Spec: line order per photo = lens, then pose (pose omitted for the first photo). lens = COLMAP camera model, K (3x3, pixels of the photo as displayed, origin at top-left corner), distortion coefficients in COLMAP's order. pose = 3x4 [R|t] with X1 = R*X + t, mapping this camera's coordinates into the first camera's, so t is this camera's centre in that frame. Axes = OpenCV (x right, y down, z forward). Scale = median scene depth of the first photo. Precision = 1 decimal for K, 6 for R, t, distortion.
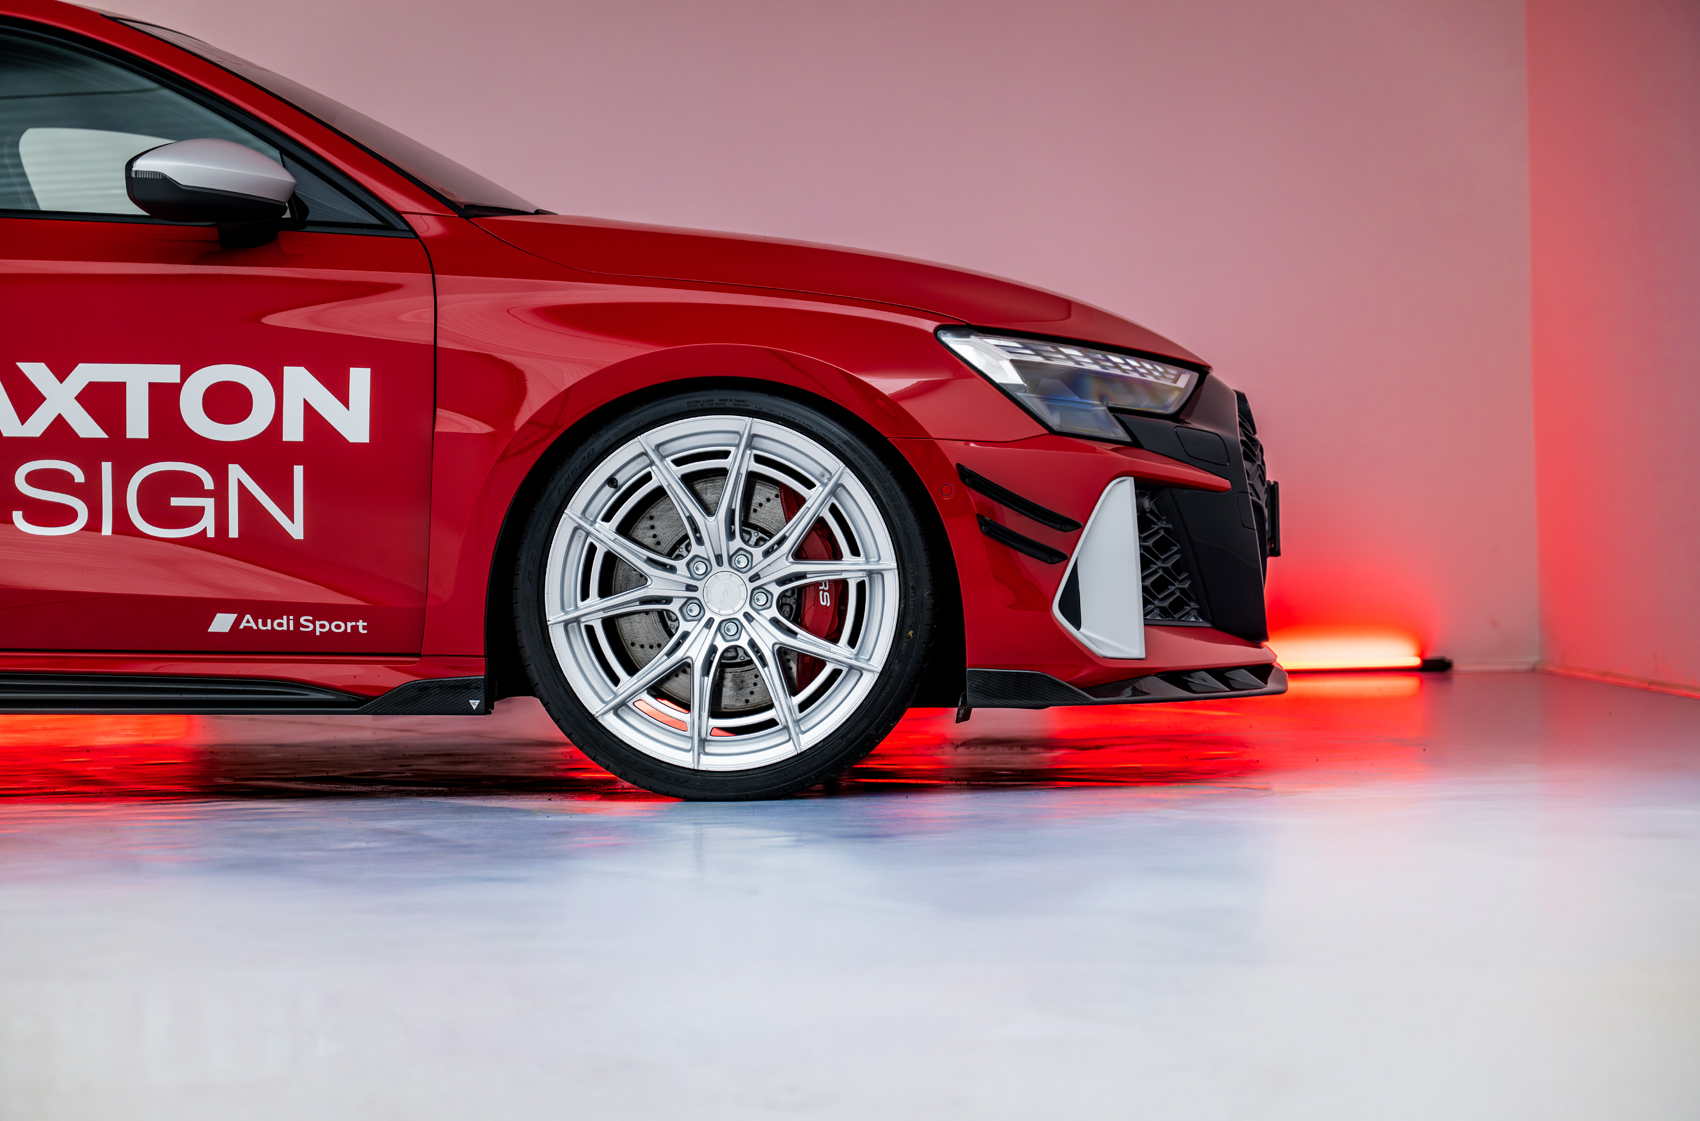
lens RADIAL K [[3377.9, 0, 850.0], [0, 3377.9, 560.5], [0, 0, 1]] dist [-0.005470, 0.015487]
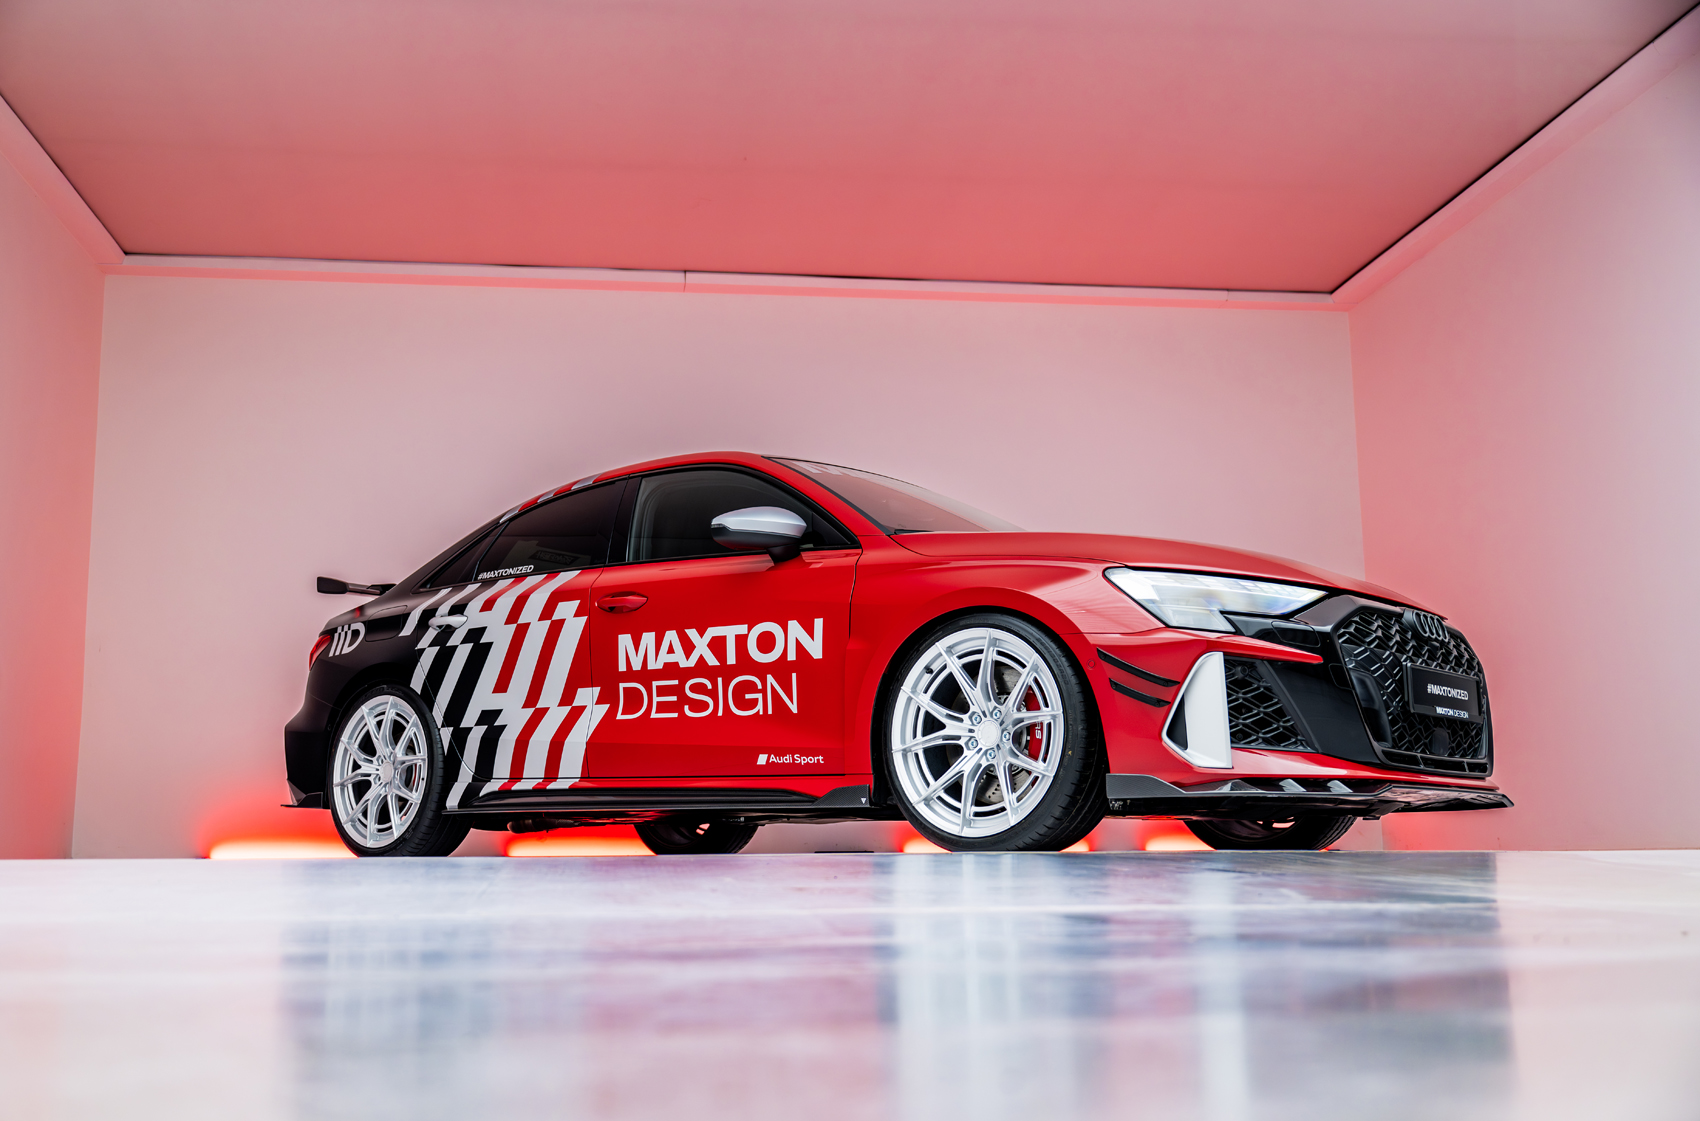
lens RADIAL K [[1730.1, 0, 815.9], [0, 1730.1, 587.1], [0, 0, 1]] dist [-0.006021, 0.010097]
pose [[0.794642, -0.085928, -0.600966, 0.421641], [-0.011152, 0.987699, -0.155970, 0.073343], [0.606976, 0.130642, 0.783909, 0.254974]]
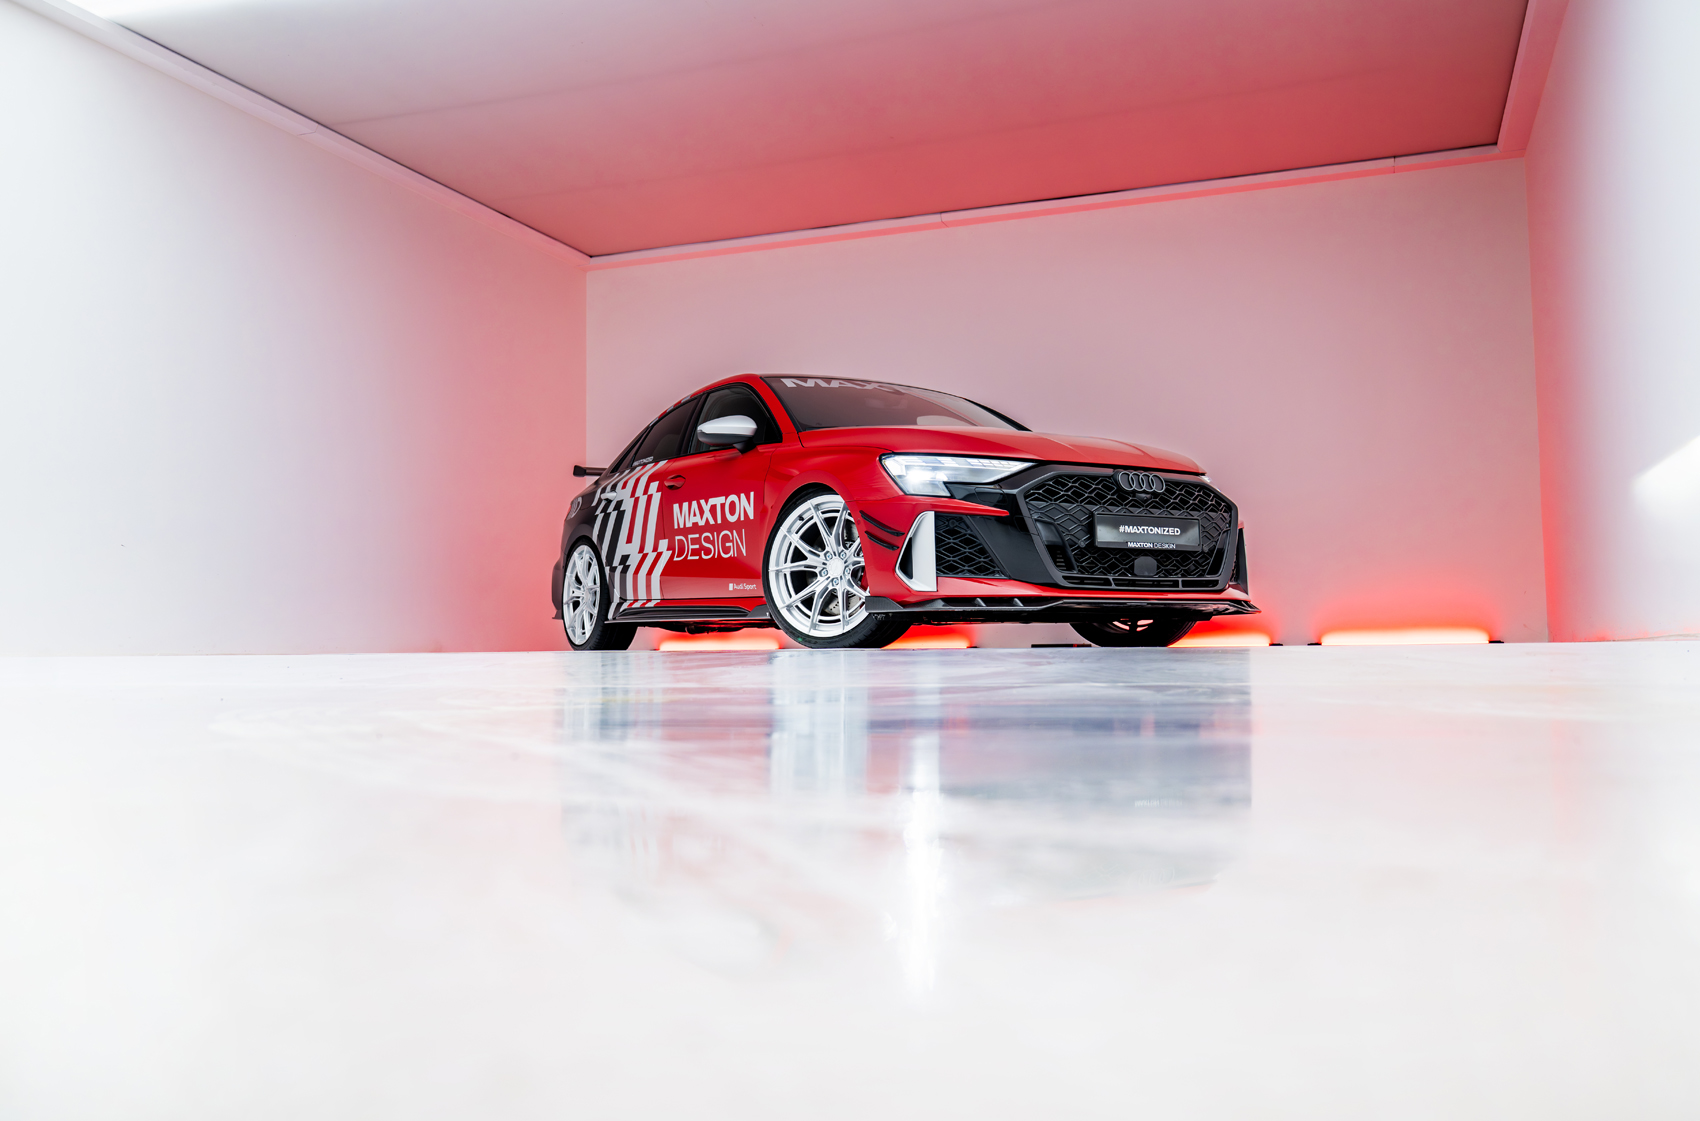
lens RADIAL K [[1414.0, 0, 850.0], [0, 1414.0, 560.5], [0, 0, 1]] dist [-0.039665, -0.000049]
pose [[0.552795, -0.044721, -0.832116, 0.844680], [-0.005016, 0.998362, -0.056988, 0.062980], [0.833302, 0.035677, 0.551666, 0.435514]]
